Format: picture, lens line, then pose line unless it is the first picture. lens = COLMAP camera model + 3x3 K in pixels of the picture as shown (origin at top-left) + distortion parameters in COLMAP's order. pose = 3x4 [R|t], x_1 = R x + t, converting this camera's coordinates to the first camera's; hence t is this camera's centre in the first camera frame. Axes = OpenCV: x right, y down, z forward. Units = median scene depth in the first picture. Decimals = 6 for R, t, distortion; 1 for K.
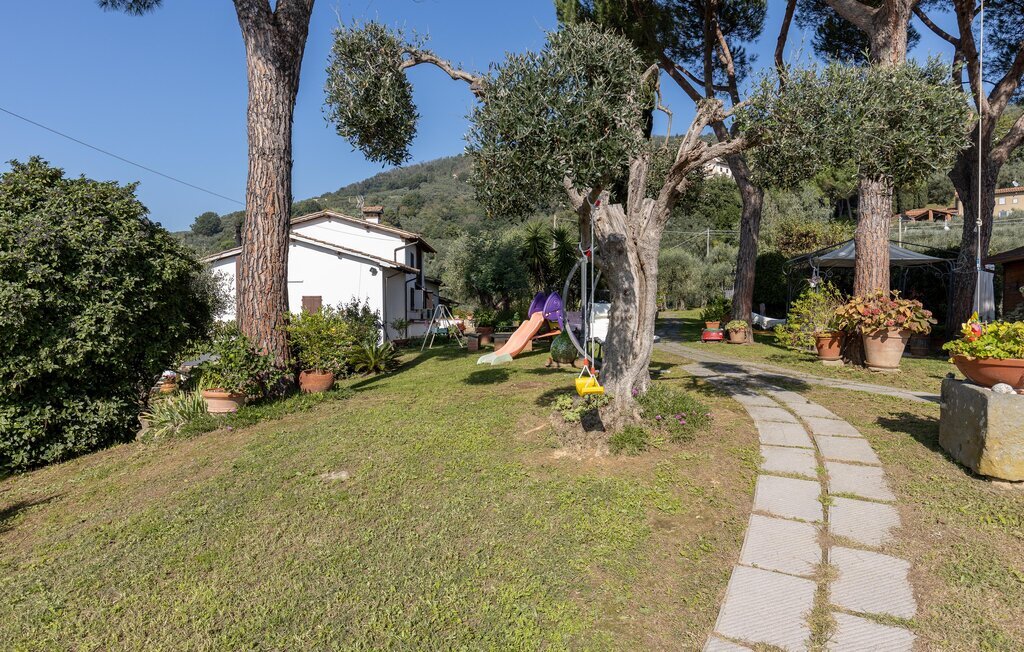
lens RADIAL K [[624.6, 0, 512.0], [0, 624.6, 326.0], [0, 0, 1]] dist [0.004451, 0.001978]
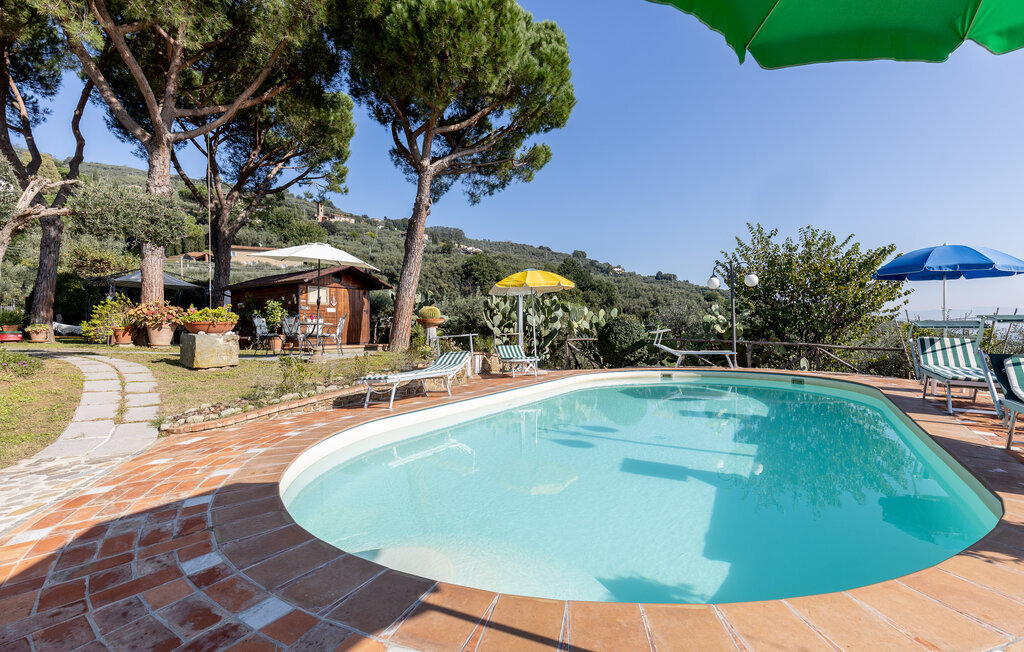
lens RADIAL K [[475.3, 0, 512.0], [0, 475.3, 326.0], [0, 0, 1]] dist [0.000264, -0.000521]
pose [[0.403972, -0.000140, 0.914771, -0.178198], [0.027974, 0.999534, -0.012200, 0.048085], [-0.914344, 0.030518, 0.403787, -0.350139]]
